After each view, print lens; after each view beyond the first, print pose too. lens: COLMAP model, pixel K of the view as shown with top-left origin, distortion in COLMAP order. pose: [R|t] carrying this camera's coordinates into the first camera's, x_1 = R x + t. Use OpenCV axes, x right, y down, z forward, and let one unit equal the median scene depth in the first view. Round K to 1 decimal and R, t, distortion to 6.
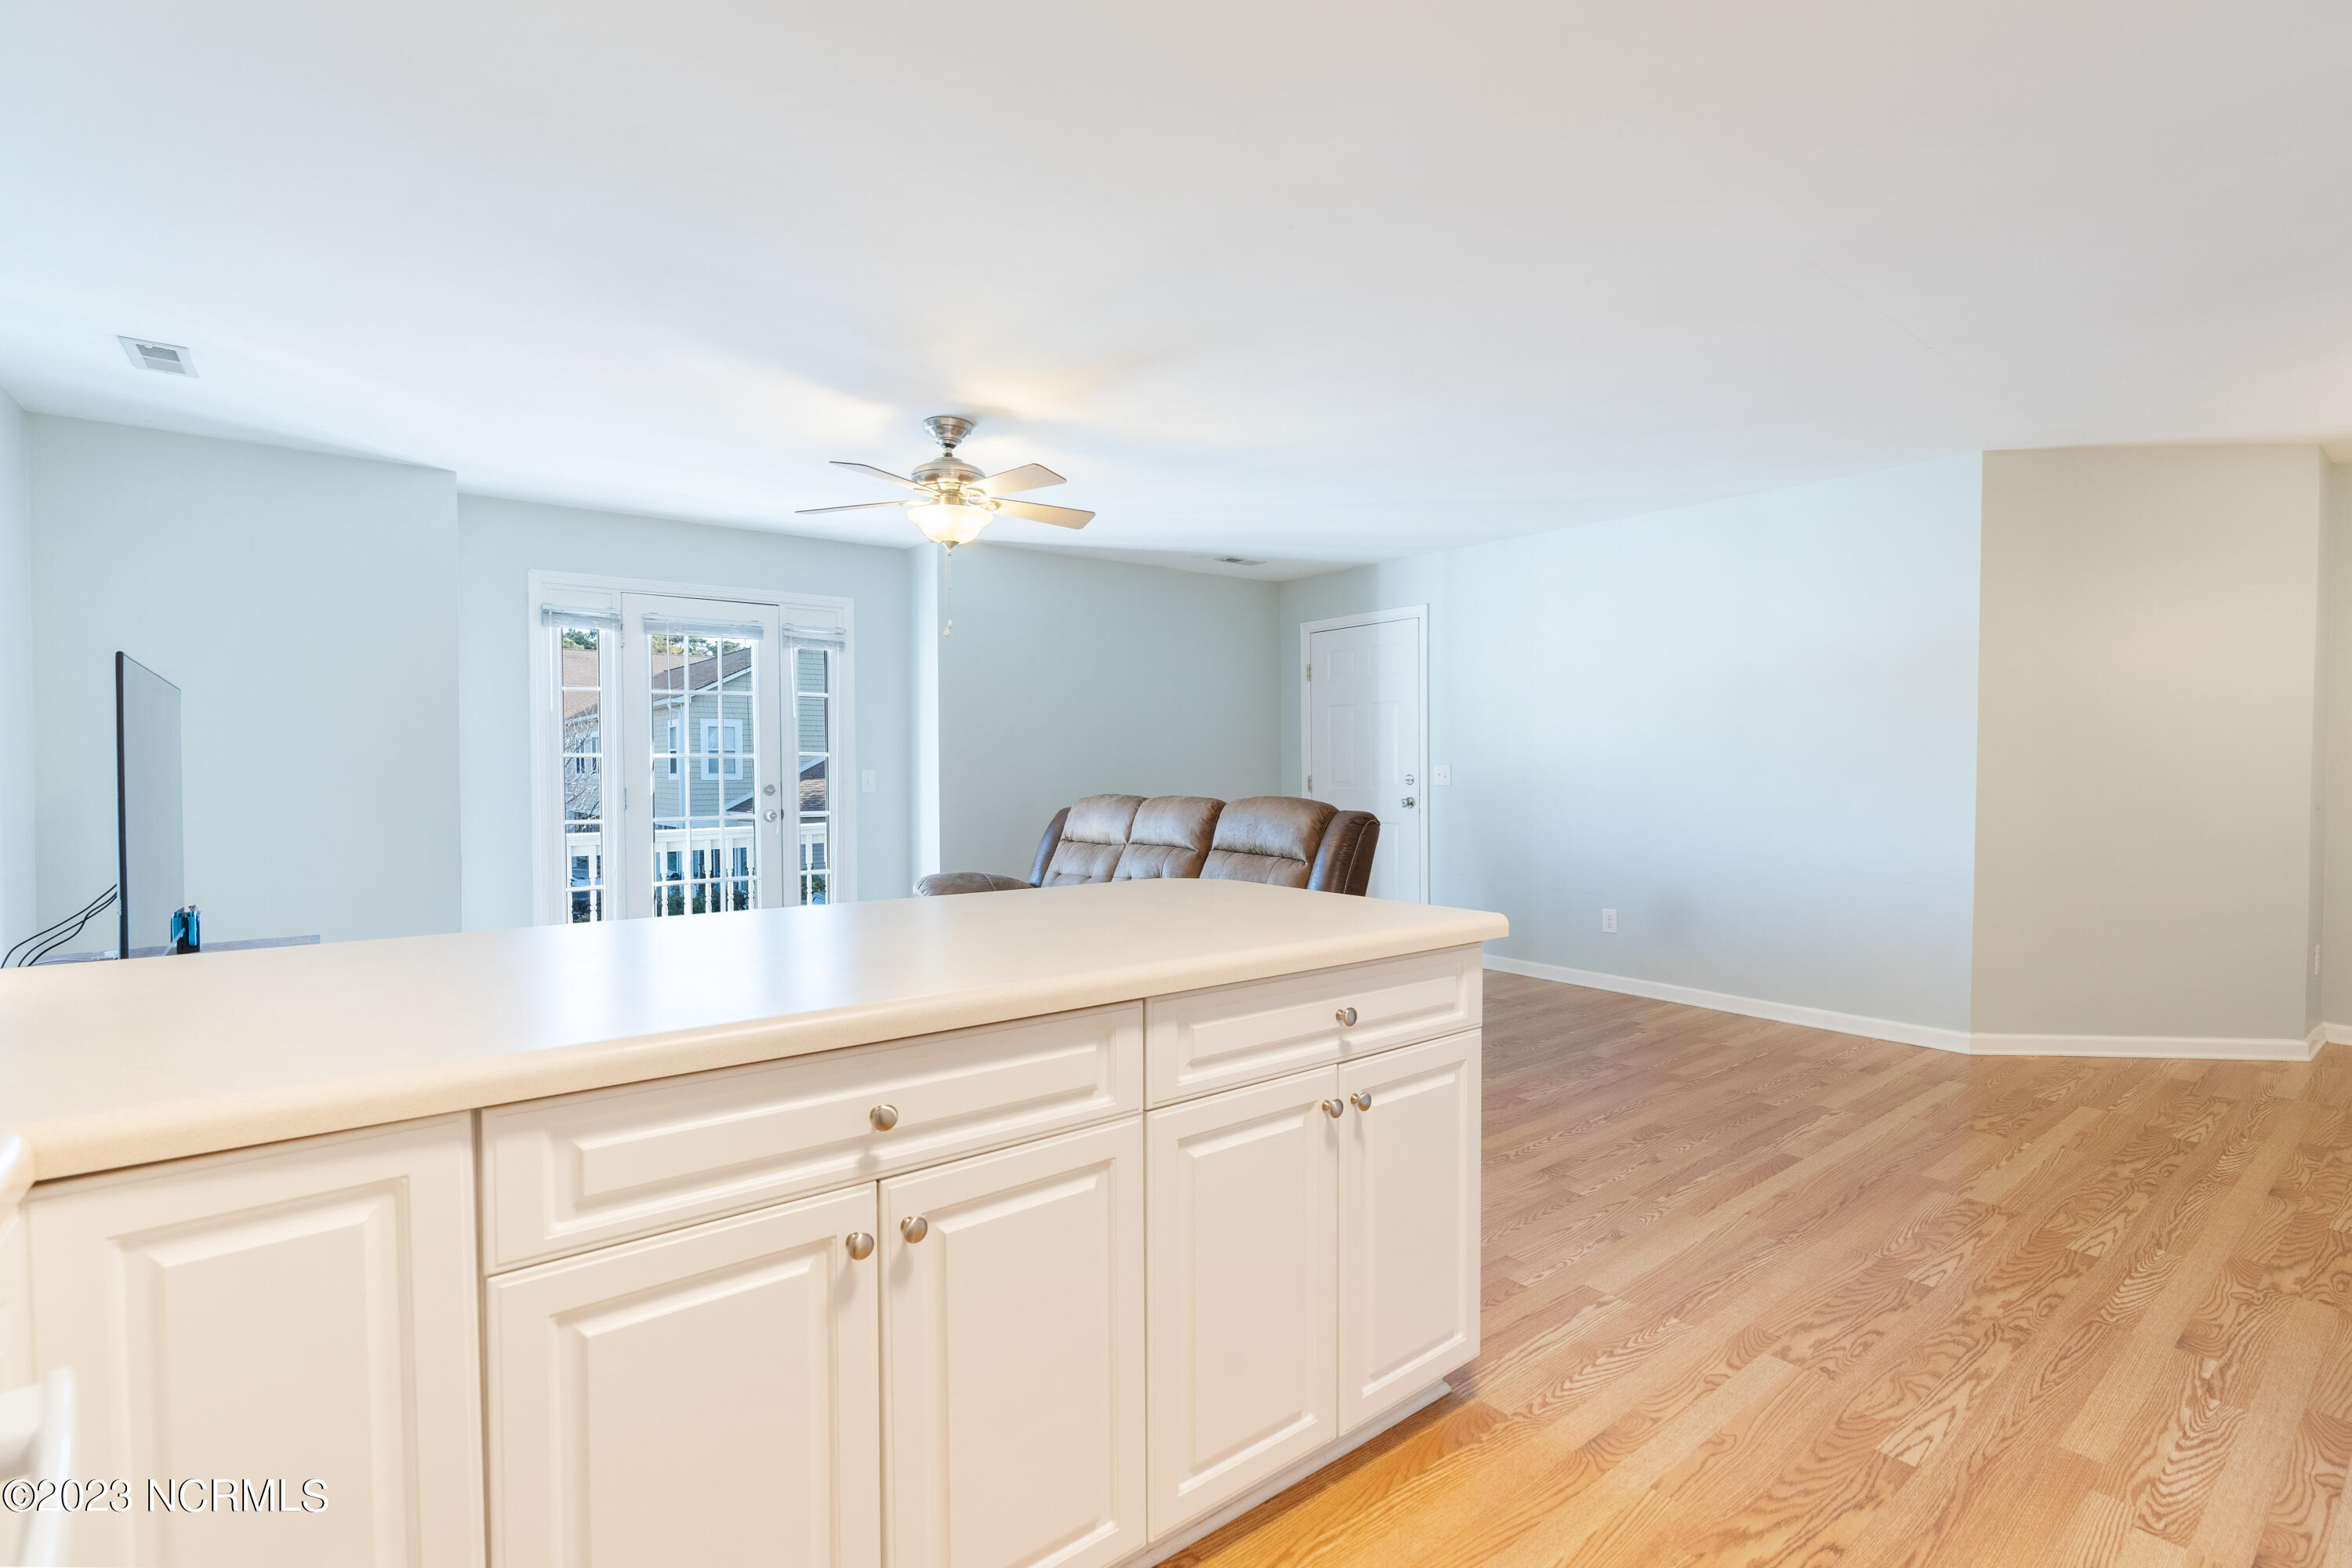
lens RADIAL K [[1067.8, 0, 1181.6], [0, 1067.8, 778.6], [0, 0, 1]] dist [-0.007613, 0.002161]
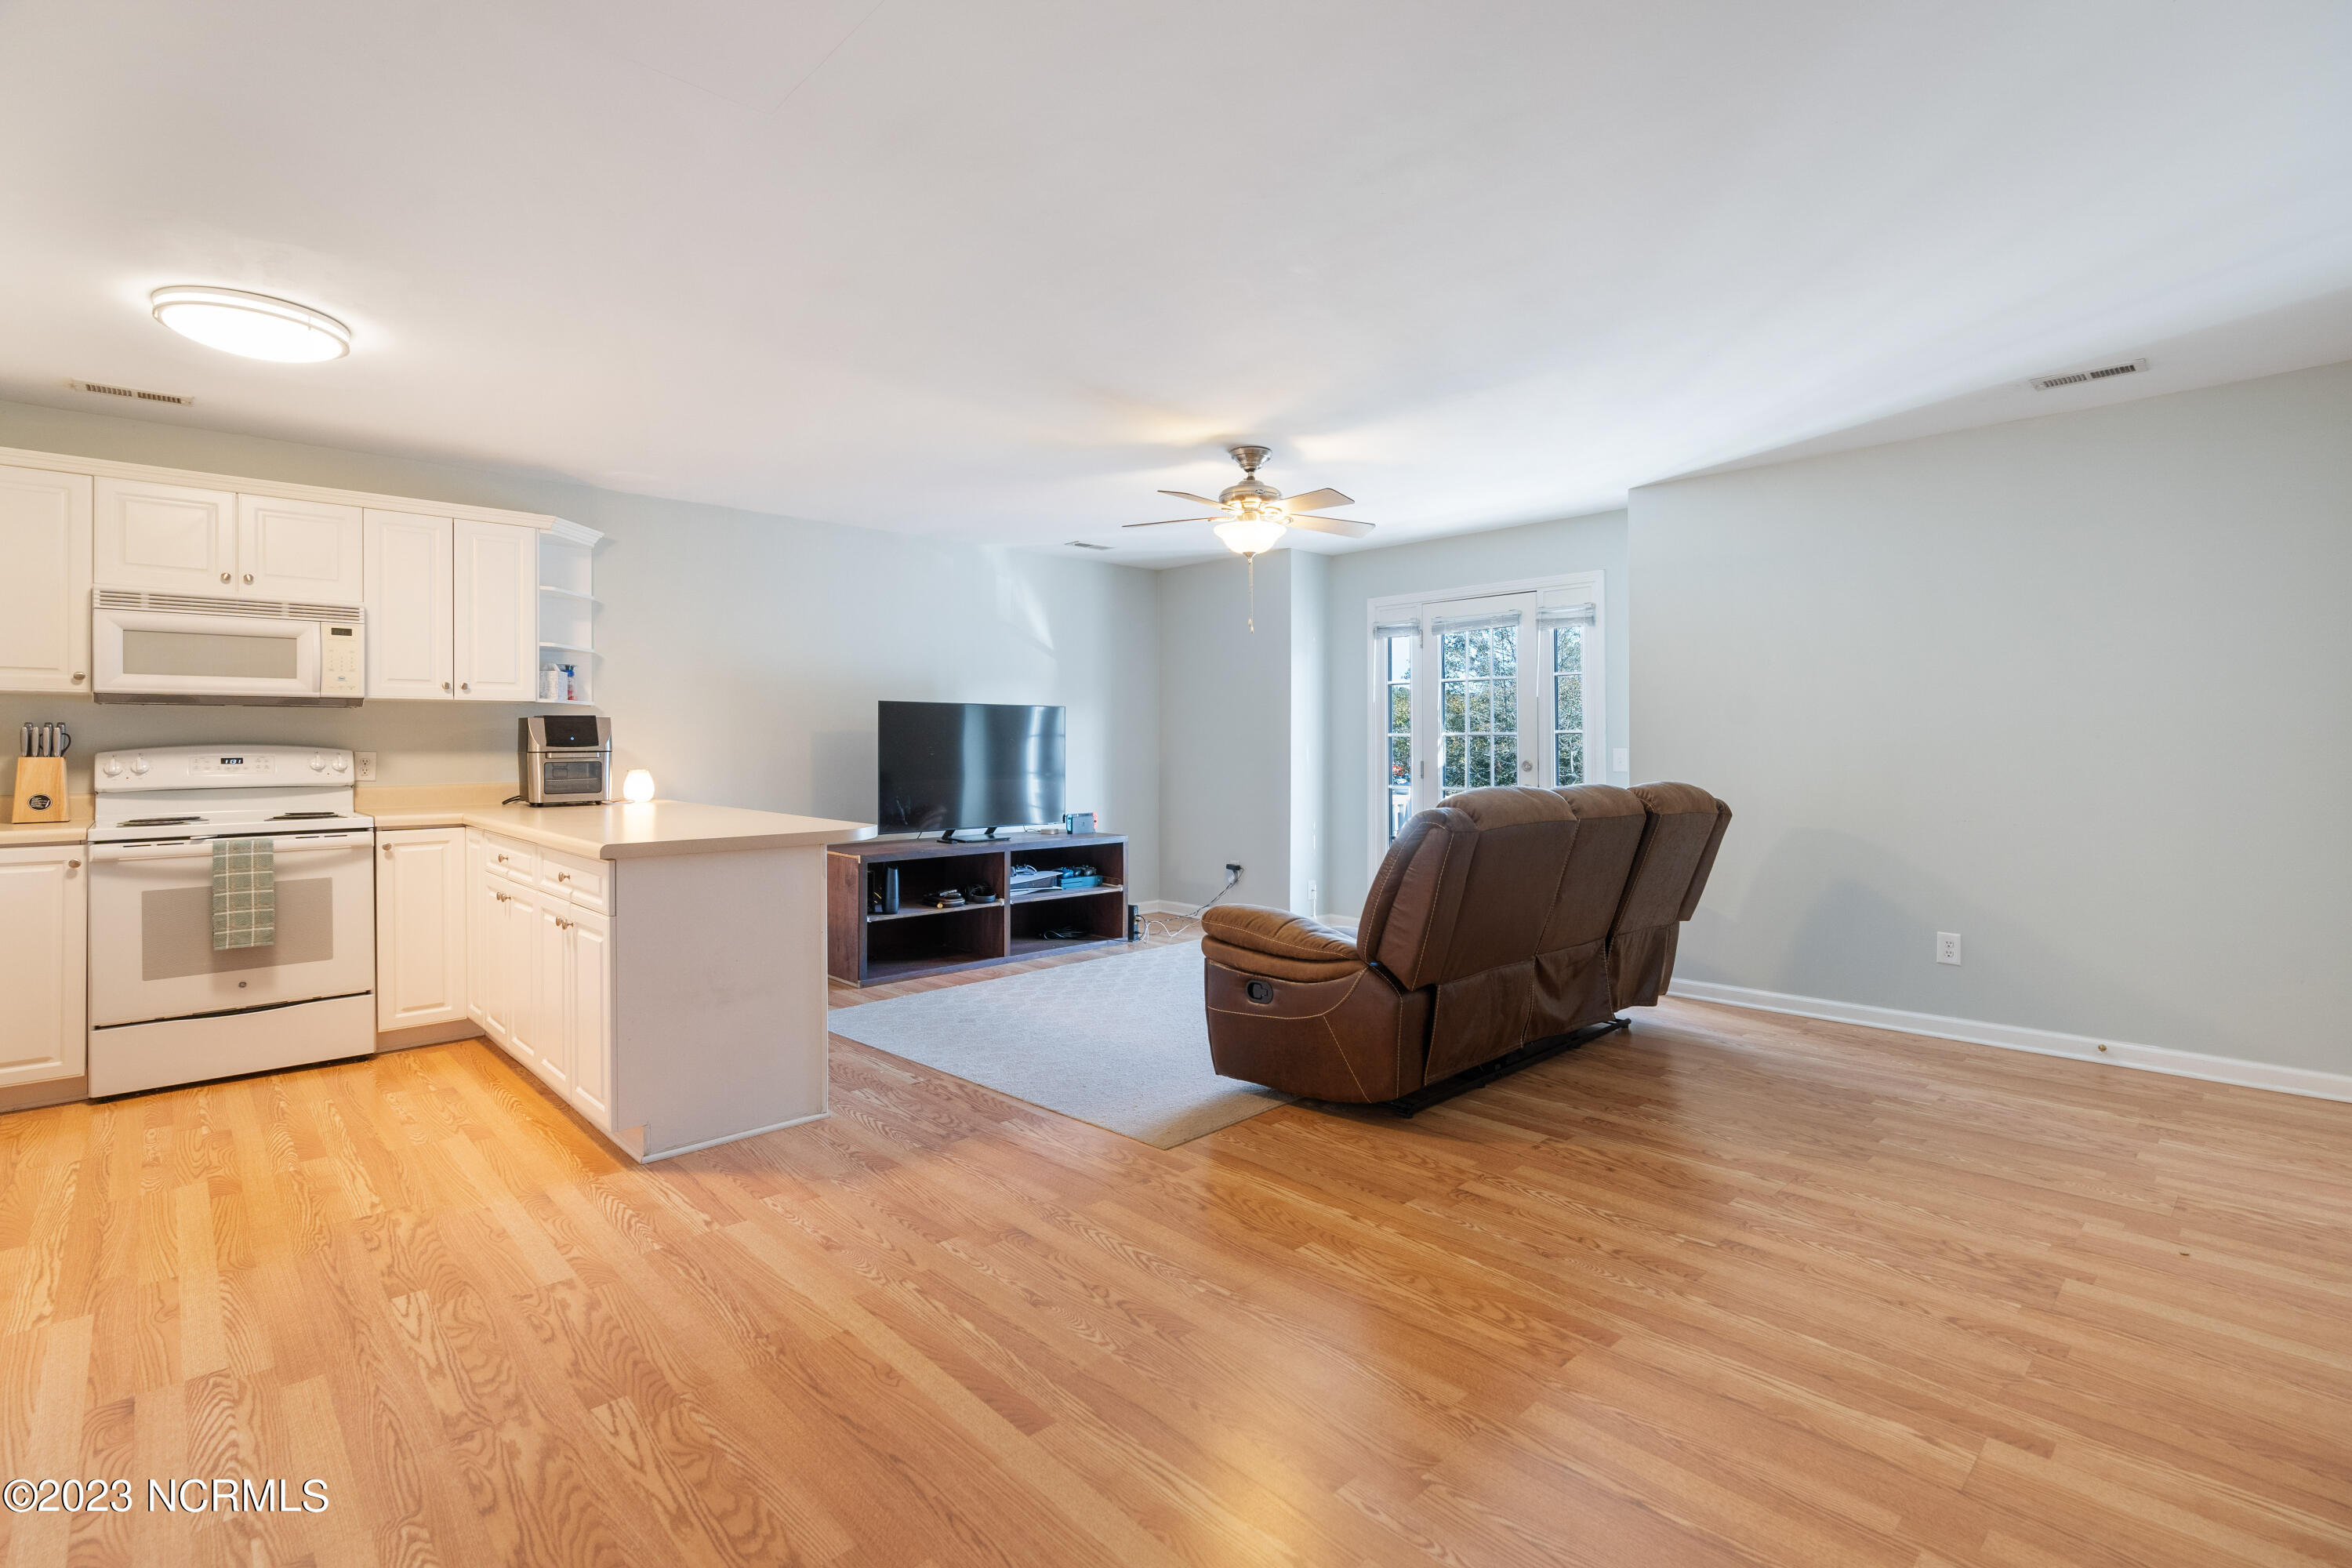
lens RADIAL K [[1067.8, 0, 1198.4], [0, 1067.8, 734.9], [0, 0, 1]] dist [-0.007613, 0.002161]
pose [[0.110122, -0.005145, -0.993905, 1.670049], [-0.012200, 0.999904, -0.006528, -0.025589], [0.993843, 0.012845, 0.110049, 1.465449]]
